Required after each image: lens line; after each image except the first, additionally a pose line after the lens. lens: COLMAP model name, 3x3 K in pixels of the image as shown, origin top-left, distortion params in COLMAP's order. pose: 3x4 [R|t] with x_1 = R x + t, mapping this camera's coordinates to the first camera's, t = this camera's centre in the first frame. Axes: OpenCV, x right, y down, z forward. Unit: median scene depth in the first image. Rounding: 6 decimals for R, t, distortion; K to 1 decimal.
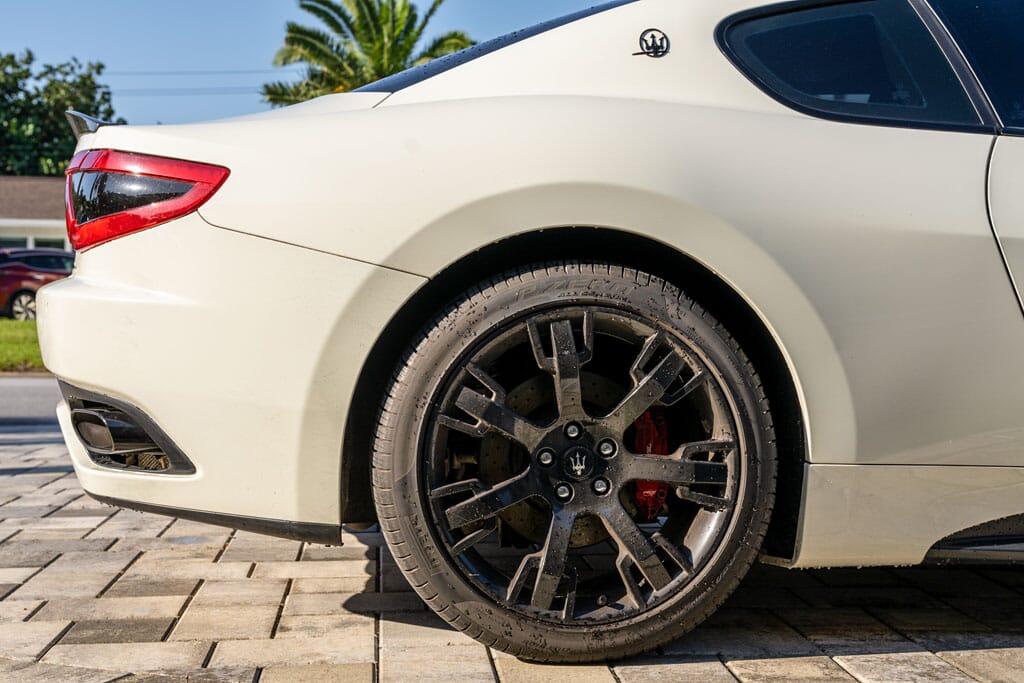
lens RADIAL K [[1379.1, 0, 512.0], [0, 1379.1, 341.5], [0, 0, 1]] dist [0.116882, -0.005368]
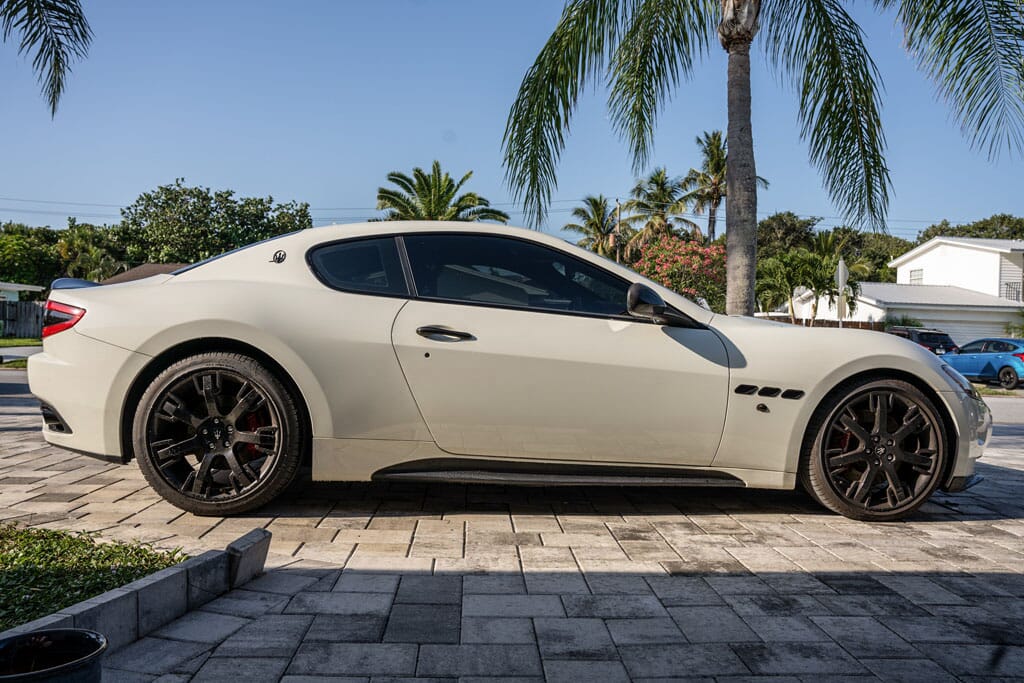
lens RADIAL K [[783.6, 0, 512.0], [0, 783.6, 341.5], [0, 0, 1]] dist [-0.075141, 0.005915]
pose [[0.999312, 0.021786, -0.030027, 0.603119], [-0.022470, 0.999491, -0.022630, -0.055516], [0.029518, 0.023289, 0.999293, -0.344572]]
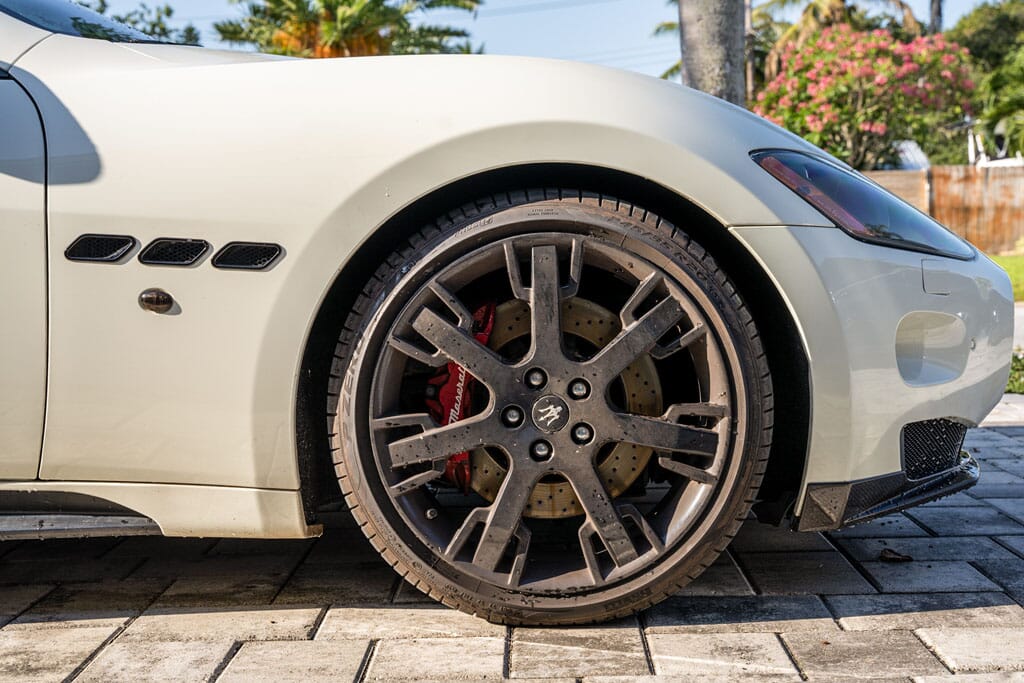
lens RADIAL K [[1392.1, 0, 512.0], [0, 1392.1, 341.5], [0, 0, 1]] dist [0.117262, 0.002980]
pose [[0.994755, -0.026841, -0.098703, 1.324519], [0.030980, 0.998693, 0.040644, 0.020447], [0.097483, -0.043488, 0.994287, 0.265817]]
